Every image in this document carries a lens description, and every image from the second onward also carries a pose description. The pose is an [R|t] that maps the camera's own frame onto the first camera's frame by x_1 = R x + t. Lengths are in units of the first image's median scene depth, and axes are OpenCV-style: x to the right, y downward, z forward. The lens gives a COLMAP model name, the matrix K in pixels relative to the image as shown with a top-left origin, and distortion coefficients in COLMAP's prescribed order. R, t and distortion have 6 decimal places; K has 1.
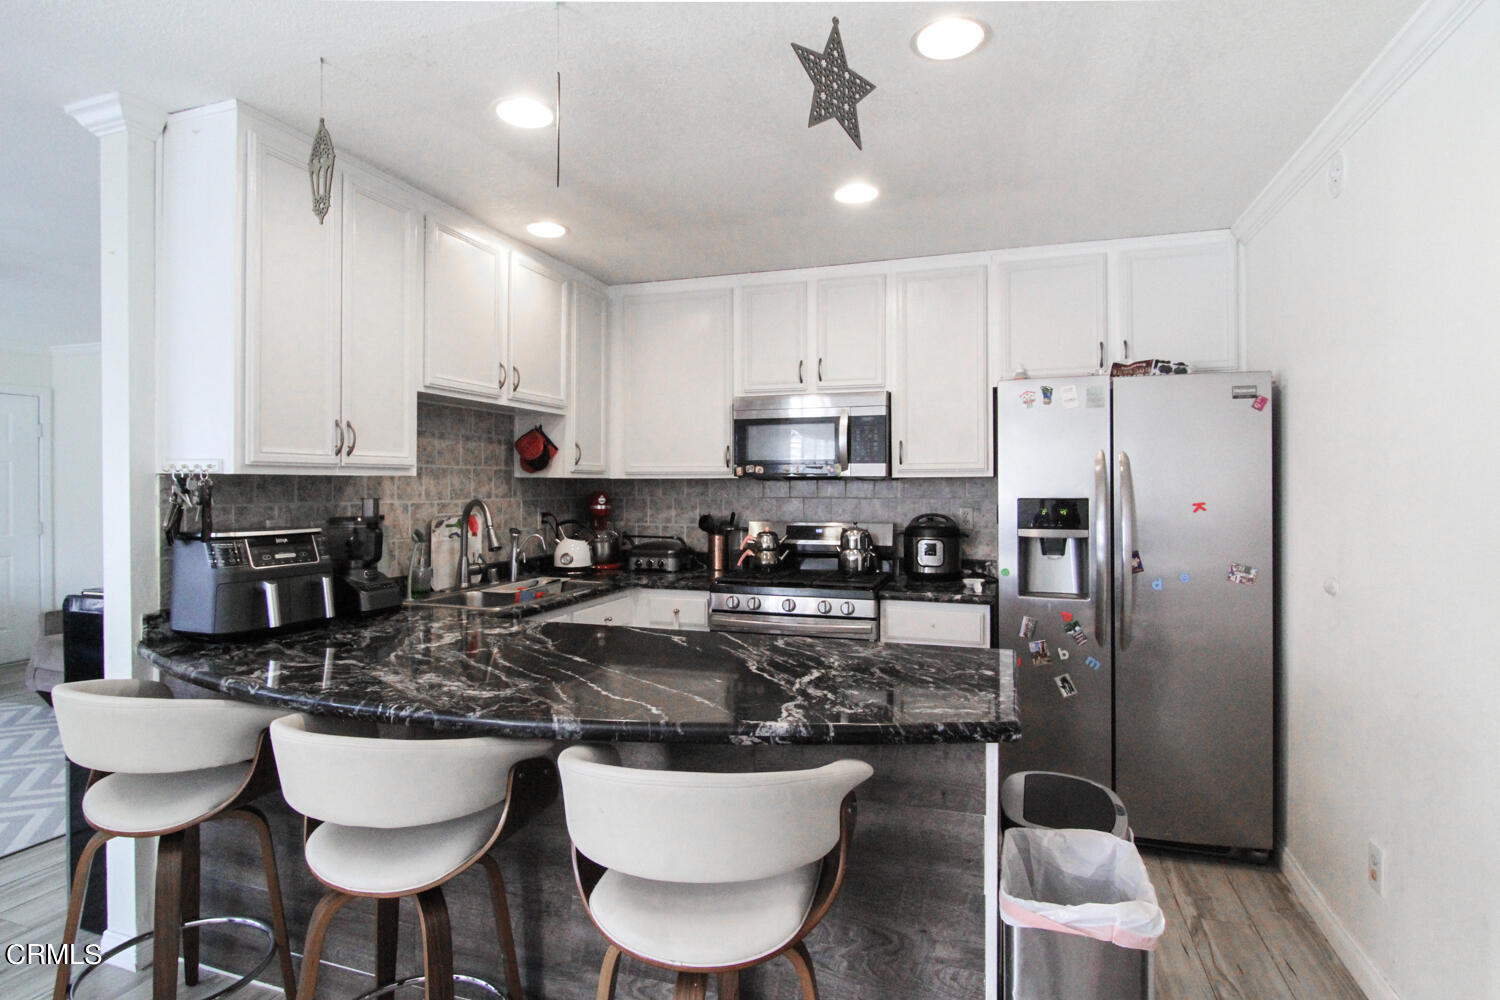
lens RADIAL K [[758.5, 0, 745.0], [0, 758.5, 487.6], [0, 0, 1]] dist [0.001522, -0.000185]
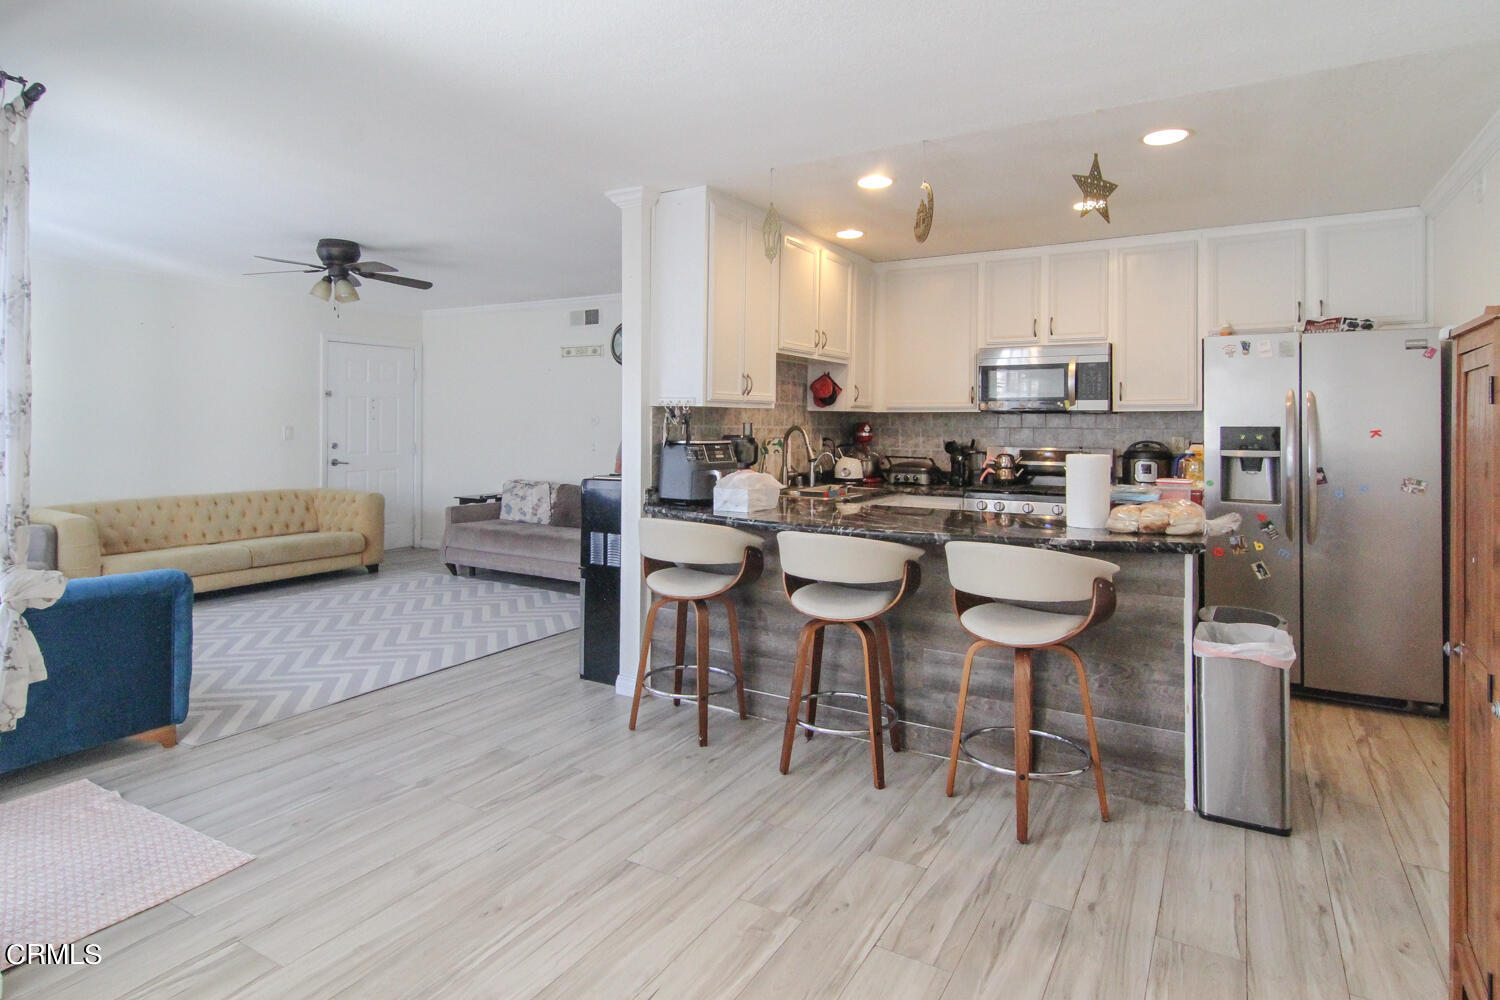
lens RADIAL K [[807.2, 0, 741.4], [0, 807.2, 423.1], [0, 0, 1]] dist [0.022701, -0.001830]
pose [[0.976728, 0.006055, -0.214398, -0.128785], [-0.007041, 0.999968, -0.003836, 0.016893], [0.214368, 0.005256, 0.976739, -0.480295]]
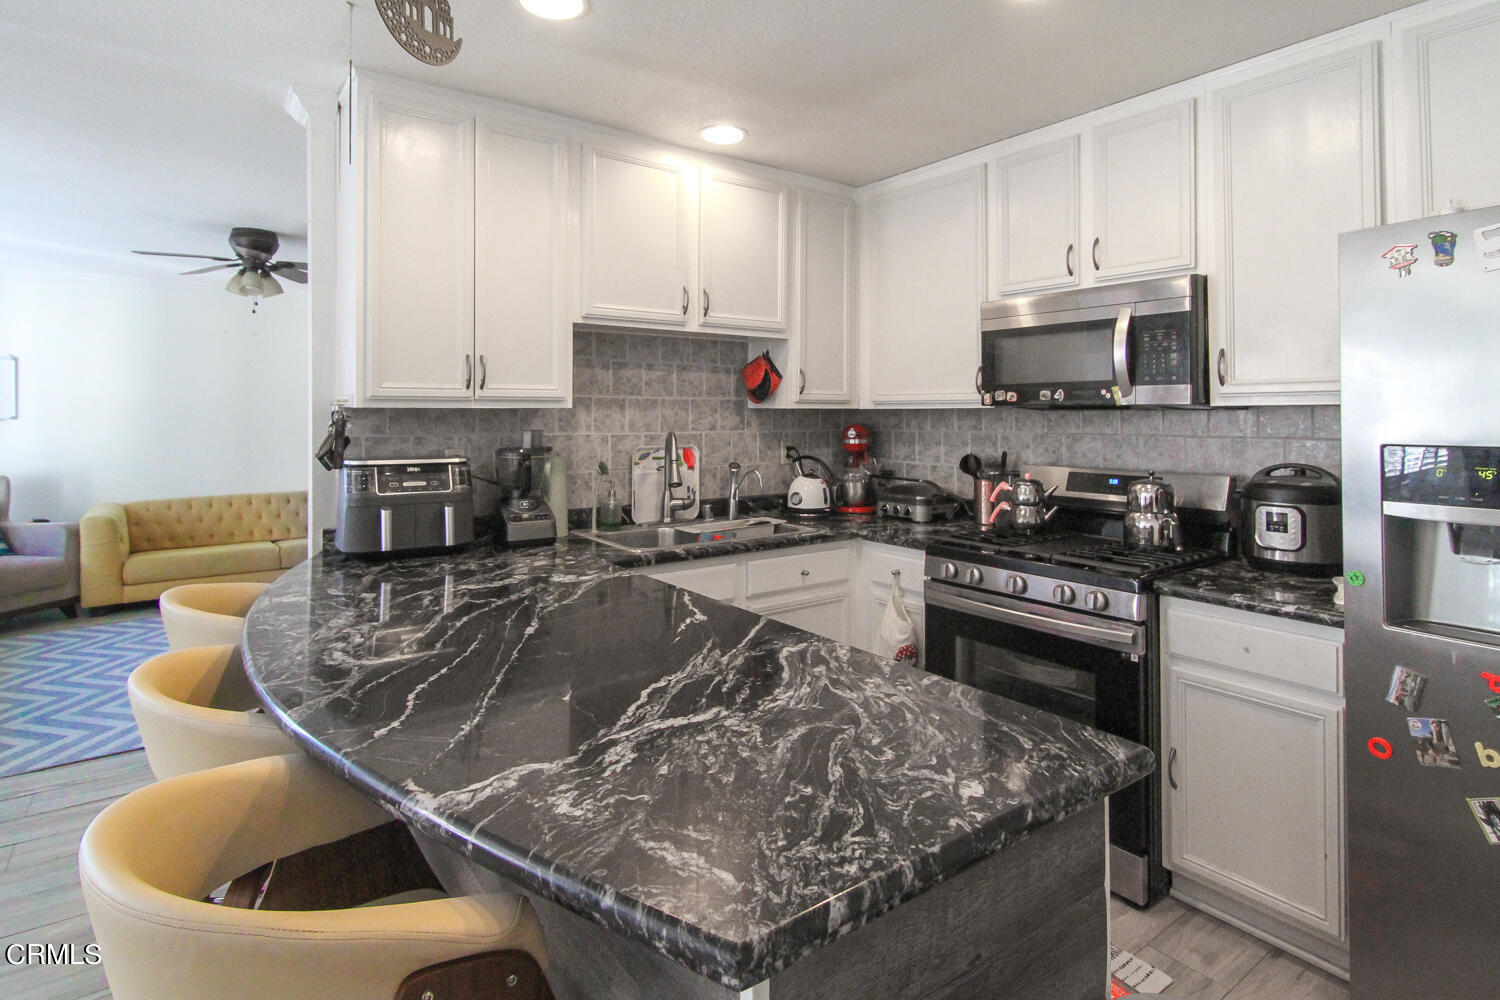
lens RADIAL K [[757.7, 0, 746.9], [0, 757.7, 411.7], [0, 0, 1]] dist [0.003584, -0.000486]
pose [[0.821612, -0.001397, -0.570046, 0.261966], [-0.002076, 0.999983, -0.005443, -0.004580], [0.570044, 0.005656, 0.821595, 0.264462]]
